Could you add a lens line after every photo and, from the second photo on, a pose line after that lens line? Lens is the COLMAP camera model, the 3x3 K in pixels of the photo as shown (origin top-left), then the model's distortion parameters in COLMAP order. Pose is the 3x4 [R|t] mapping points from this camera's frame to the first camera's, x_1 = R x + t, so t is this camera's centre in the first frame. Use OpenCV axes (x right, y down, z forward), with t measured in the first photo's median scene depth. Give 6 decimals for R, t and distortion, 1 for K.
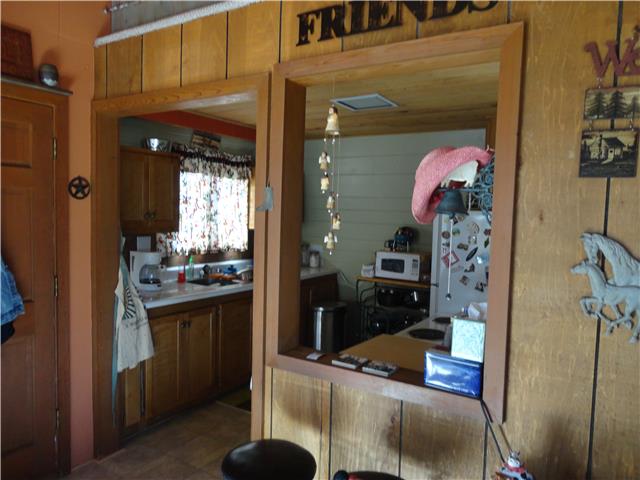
lens RADIAL K [[460.1, 0, 320.0], [0, 460.1, 240.0], [0, 0, 1]] dist [-0.001792, 0.000843]
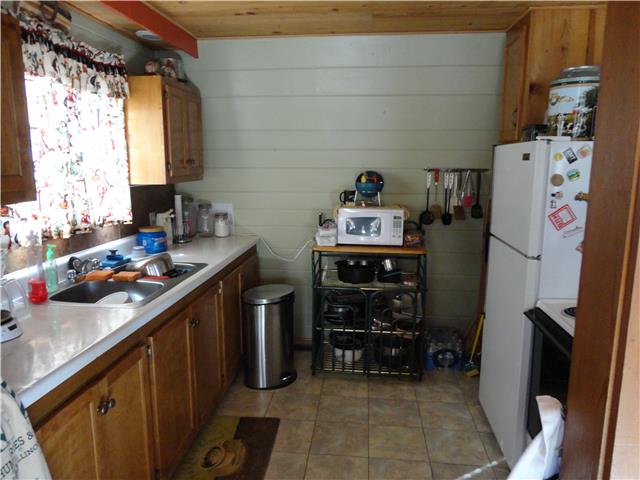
lens RADIAL K [[460.1, 0, 320.0], [0, 460.1, 240.0], [0, 0, 1]] dist [-0.001792, 0.000843]
pose [[0.897293, -0.102366, 0.429403, -0.214475], [0.051740, 0.990425, 0.127992, -0.019146], [-0.438393, -0.092629, 0.893998, 0.392449]]
